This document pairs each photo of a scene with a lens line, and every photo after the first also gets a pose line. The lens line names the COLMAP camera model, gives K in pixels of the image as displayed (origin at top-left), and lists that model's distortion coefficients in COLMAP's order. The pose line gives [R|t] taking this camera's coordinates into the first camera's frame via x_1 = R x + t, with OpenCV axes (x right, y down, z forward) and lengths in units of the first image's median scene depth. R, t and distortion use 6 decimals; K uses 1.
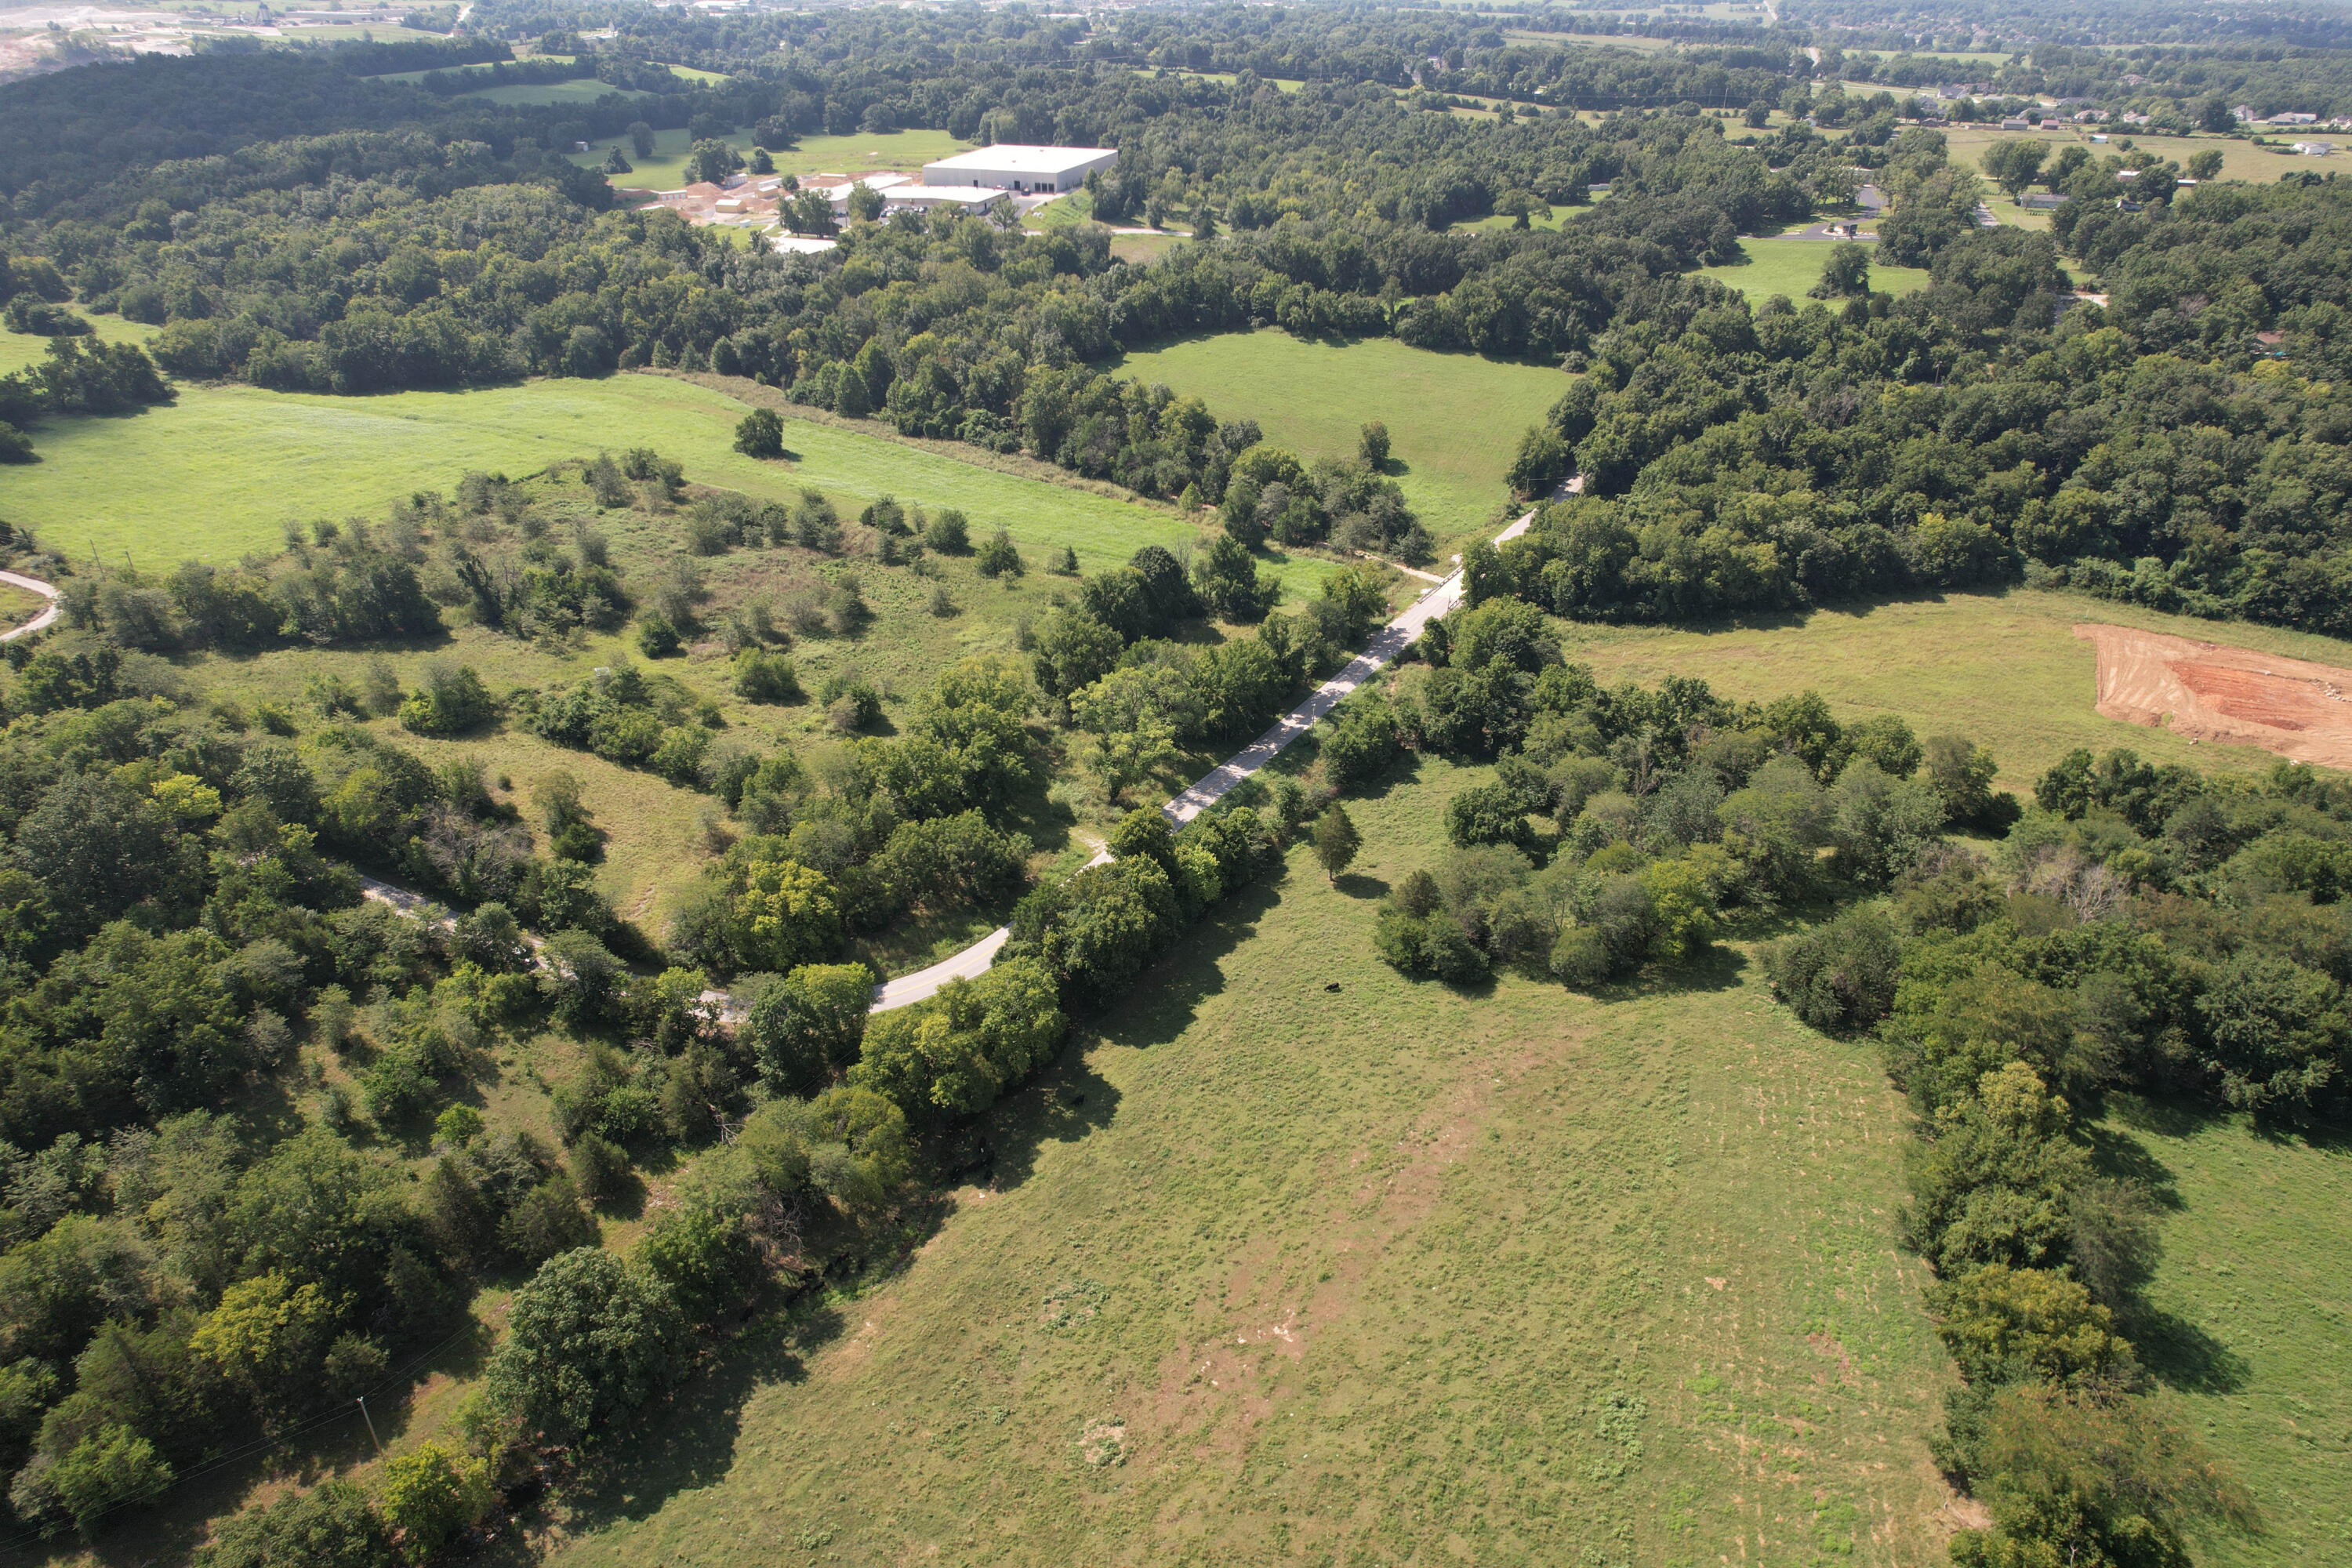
lens RADIAL K [[1496.4, 0, 1177.9], [0, 1496.4, 790.9], [0, 0, 1]] dist [-0.076827, 0.071597]
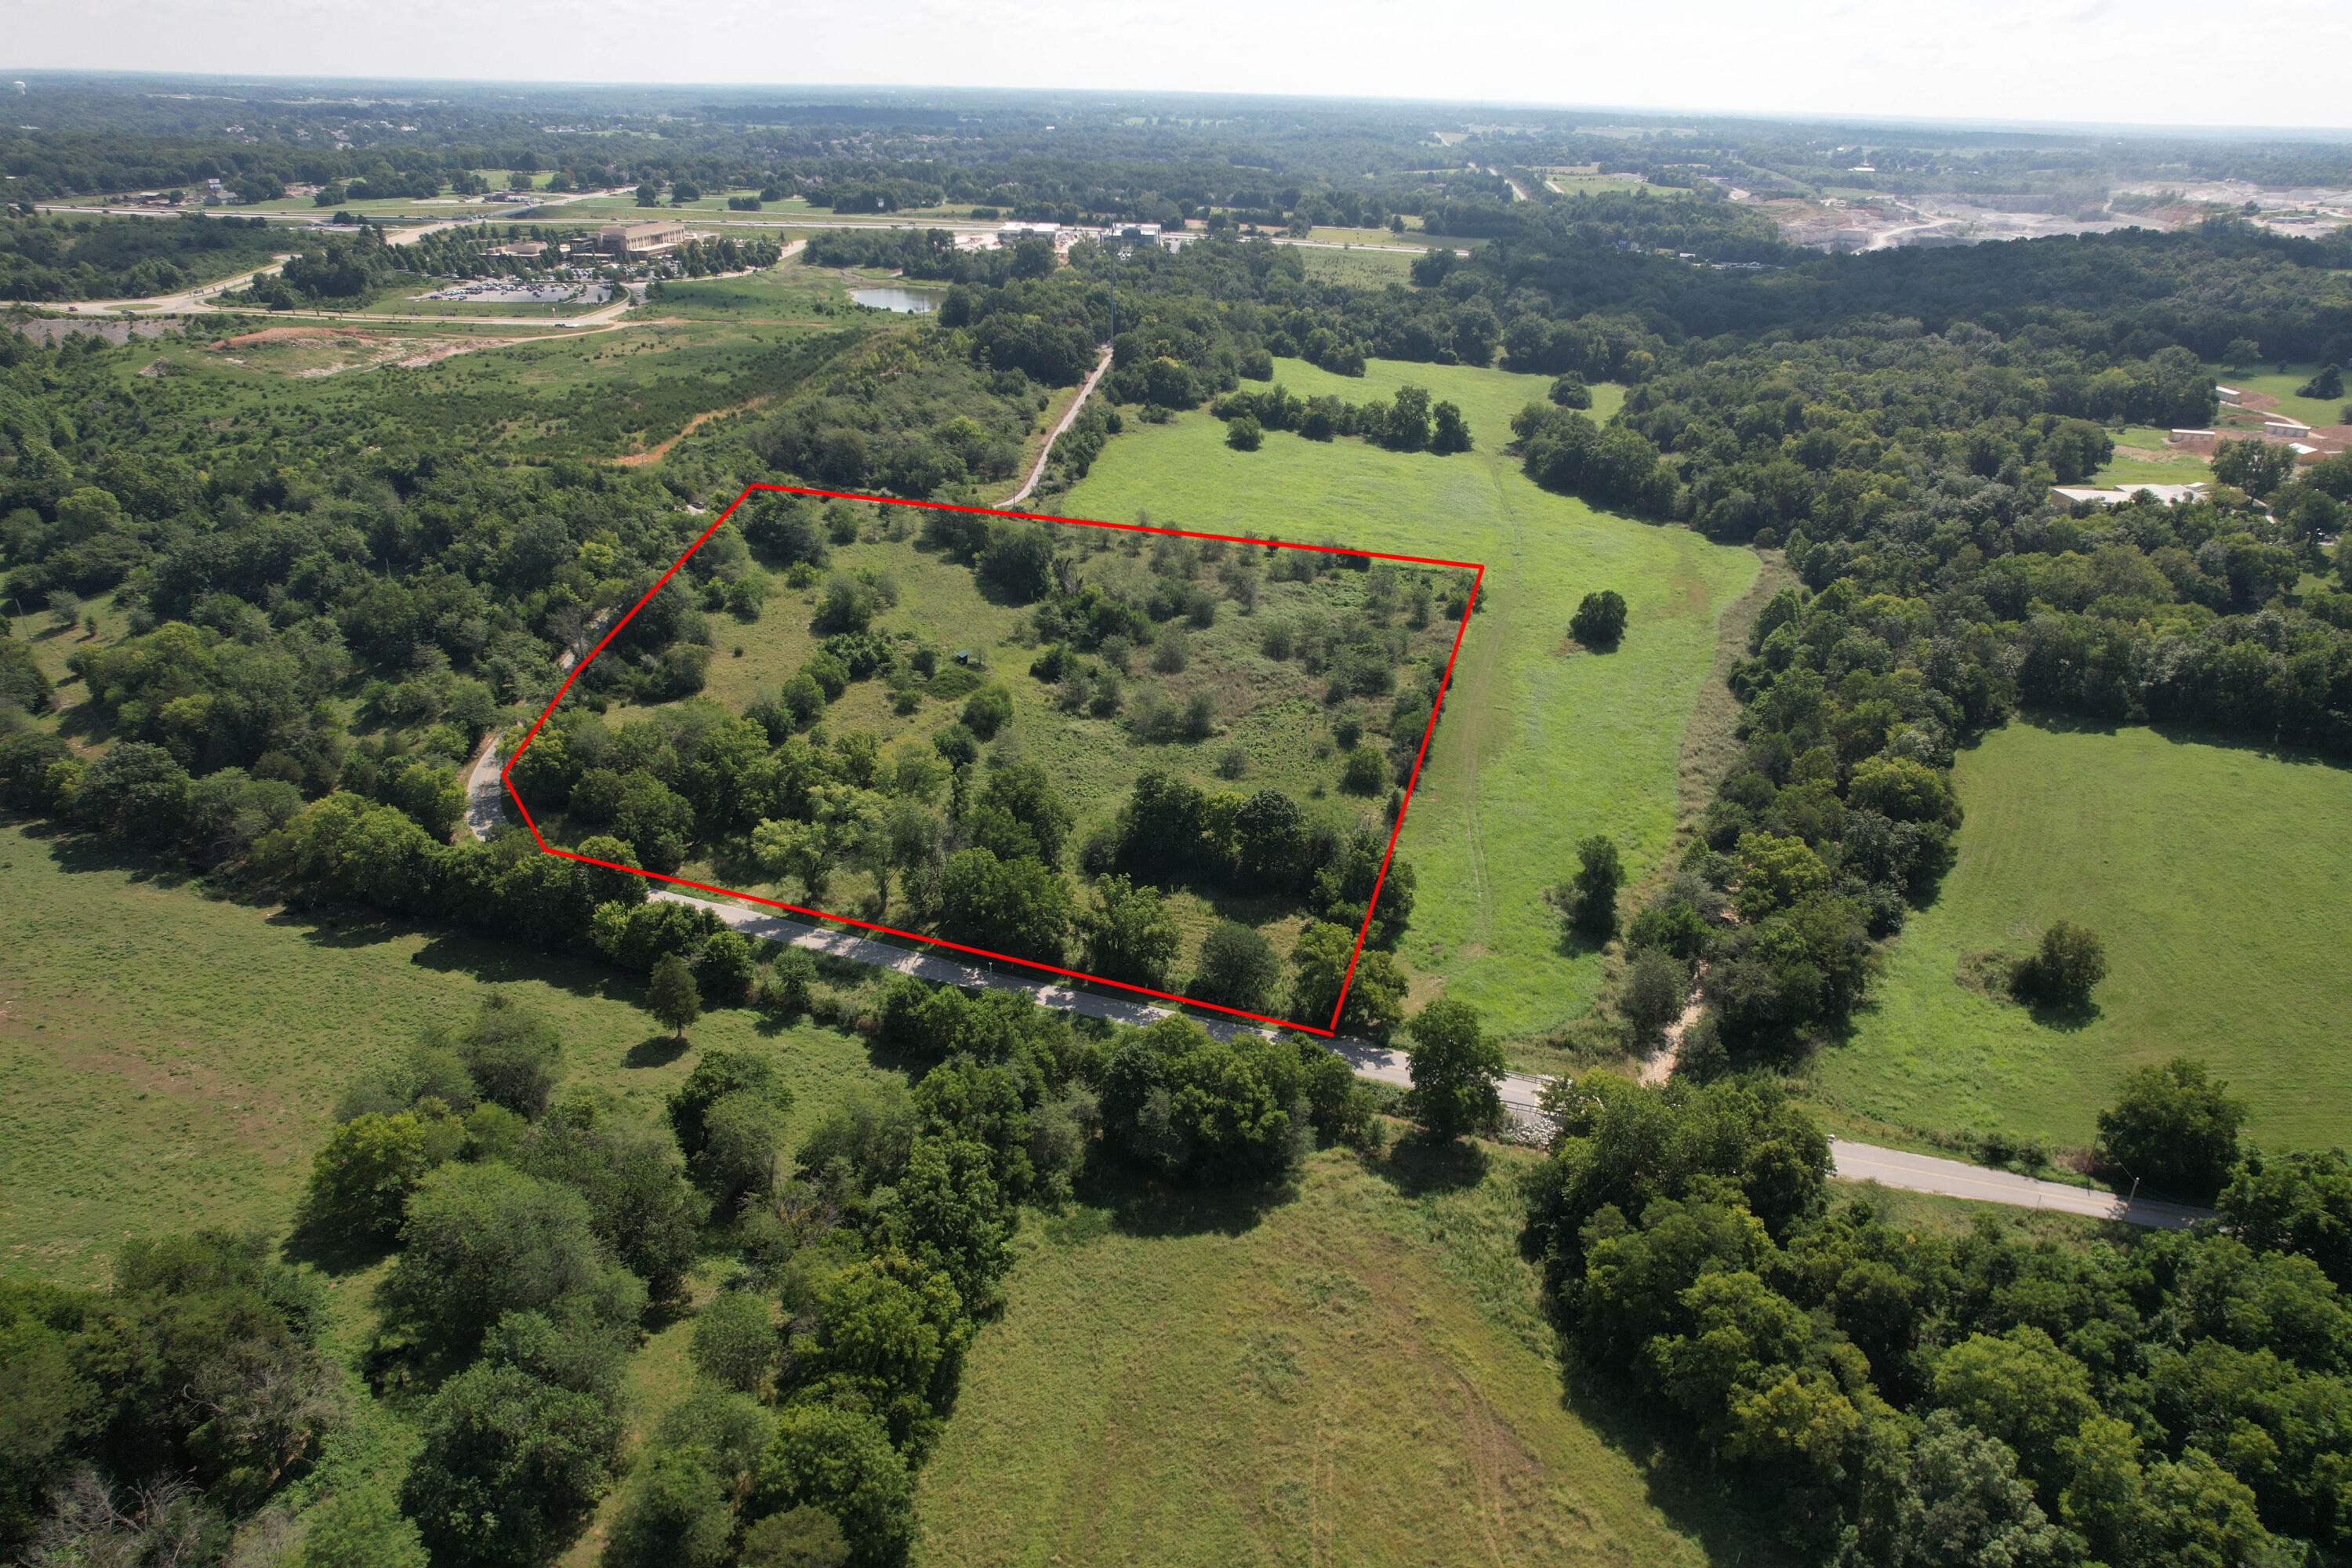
lens RADIAL K [[1509.4, 0, 1182.1], [0, 1509.4, 769.9], [0, 0, 1]] dist [-0.081951, 0.075772]
pose [[0.225493, 0.399190, -0.888707, 0.688151], [-0.500637, 0.830026, 0.245805, -0.342399], [0.835773, 0.389492, 0.387014, 0.608445]]
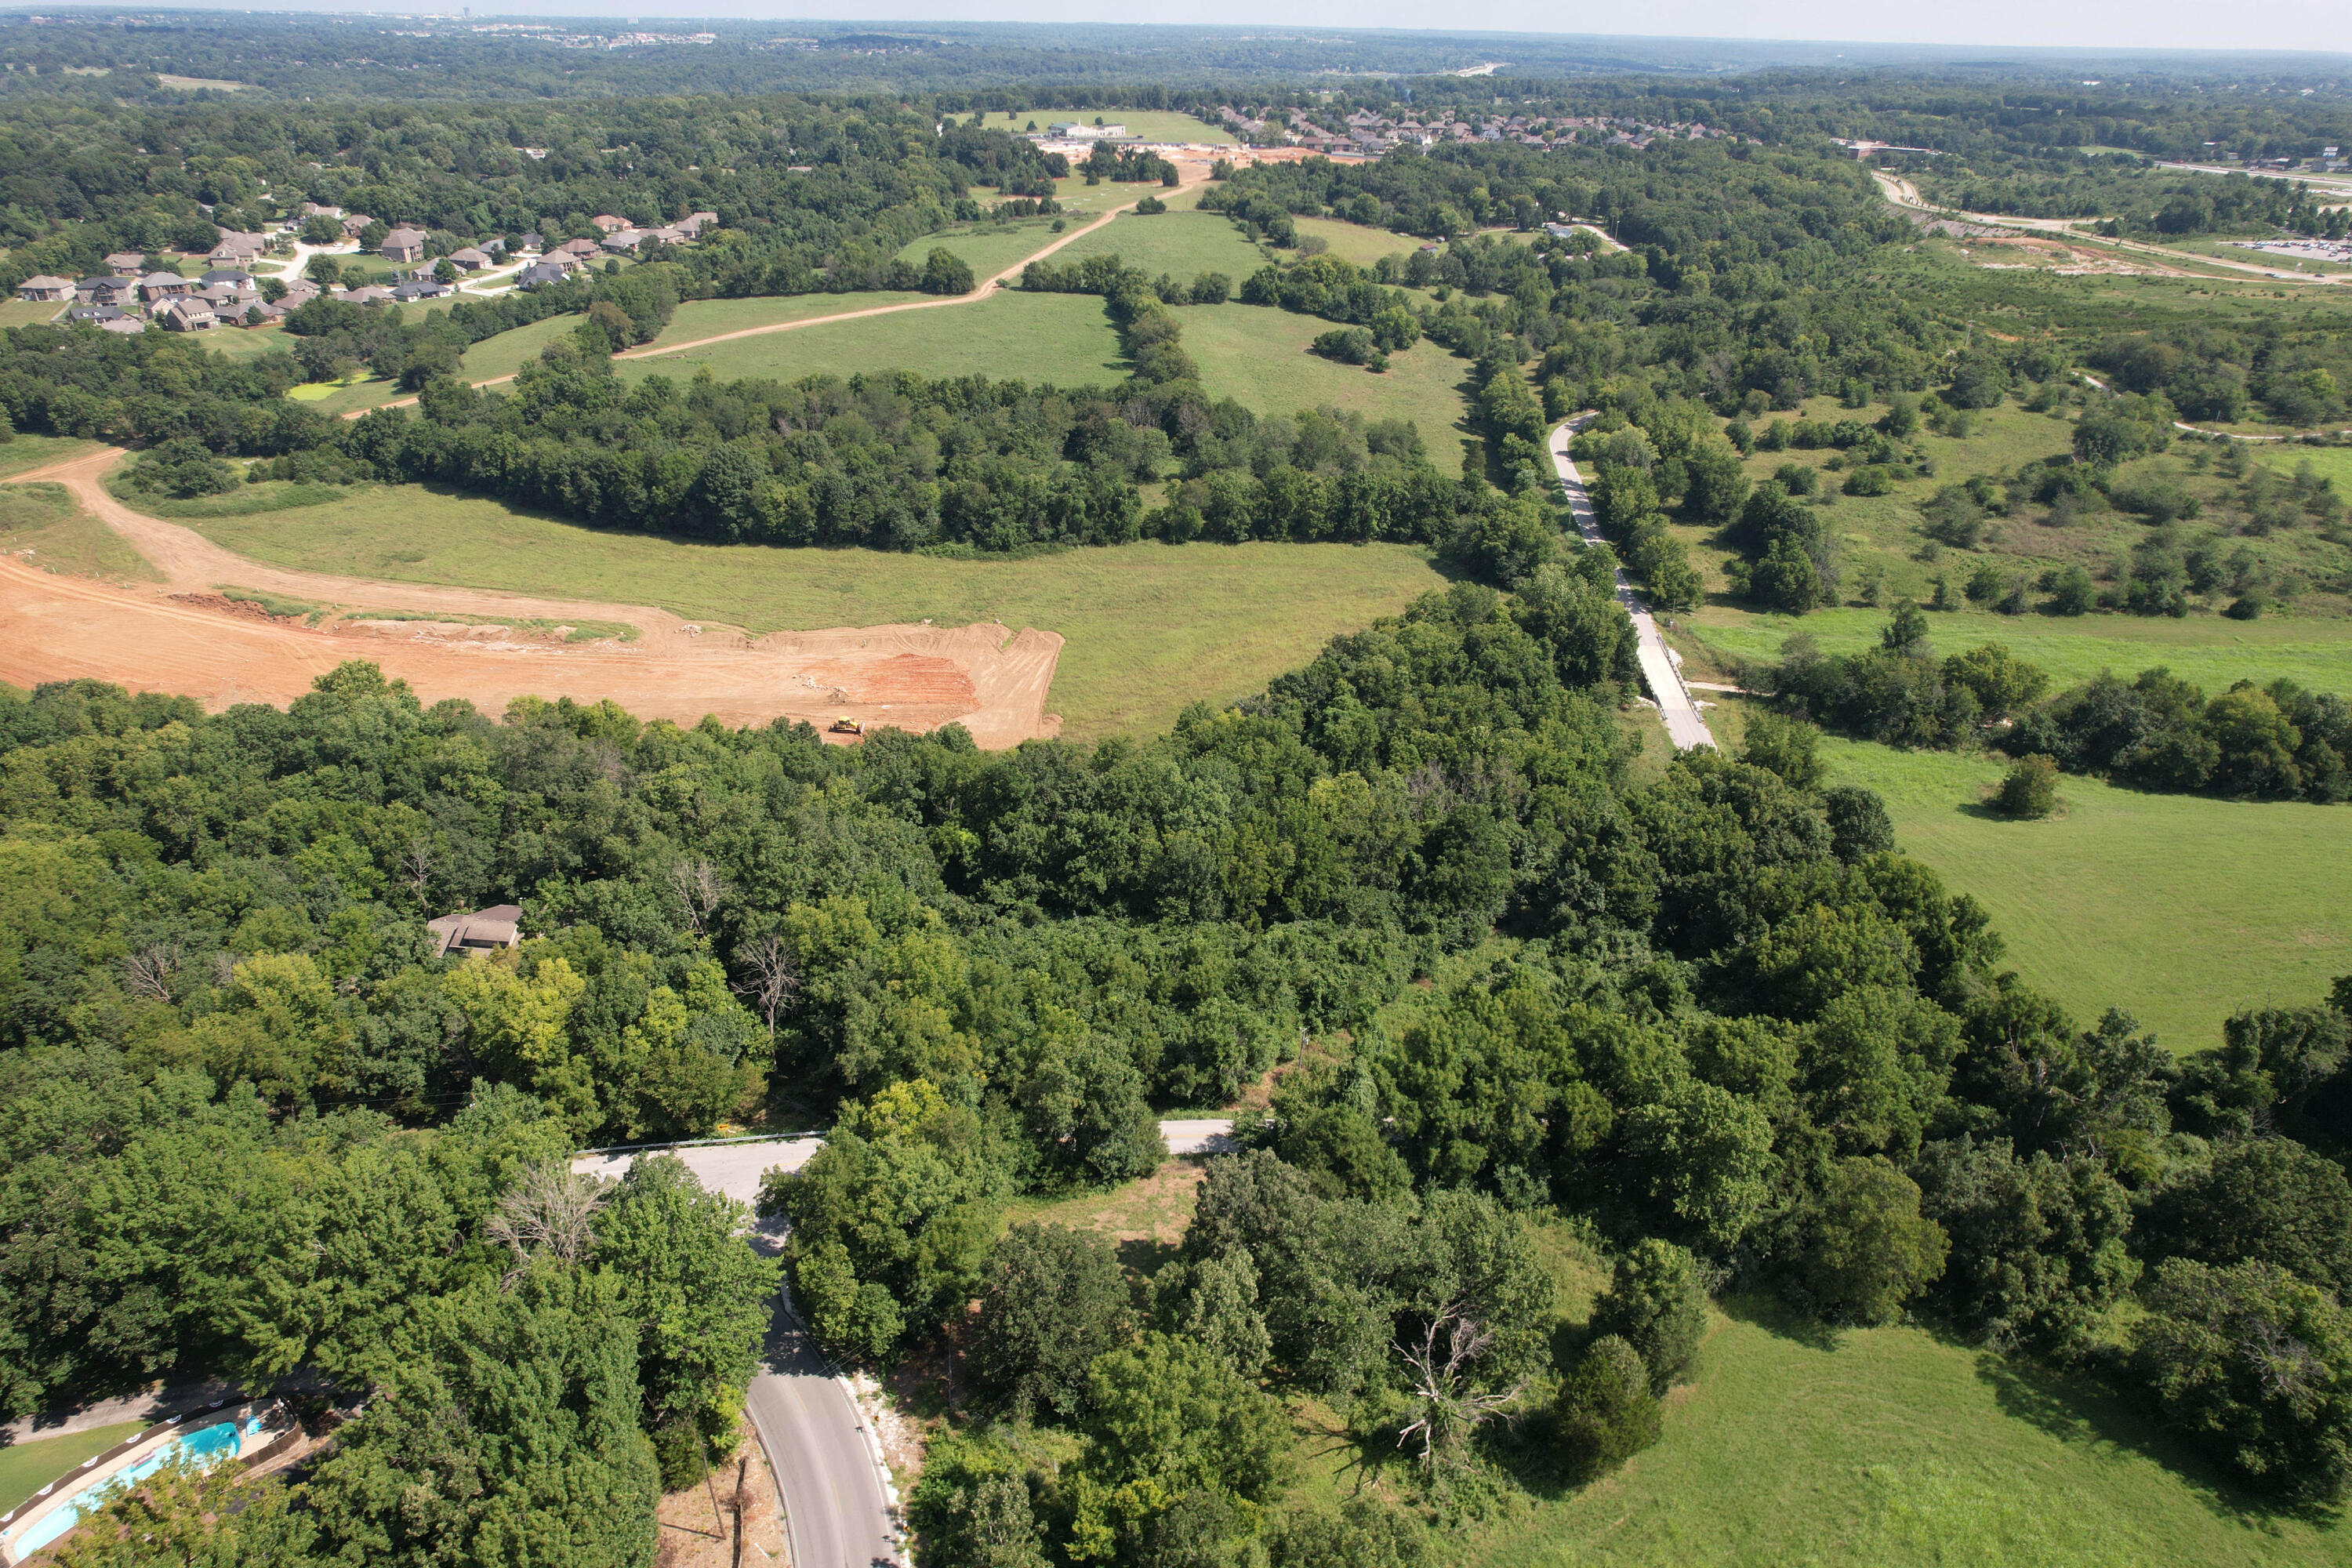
lens RADIAL K [[1509.4, 0, 1182.1], [0, 1509.4, 769.9], [0, 0, 1]] dist [-0.081951, 0.075772]
pose [[-0.899623, 0.169551, -0.402407, 0.936098], [-0.243074, 0.571118, 0.784053, -0.846917], [0.362759, 0.803167, -0.472577, 1.513160]]
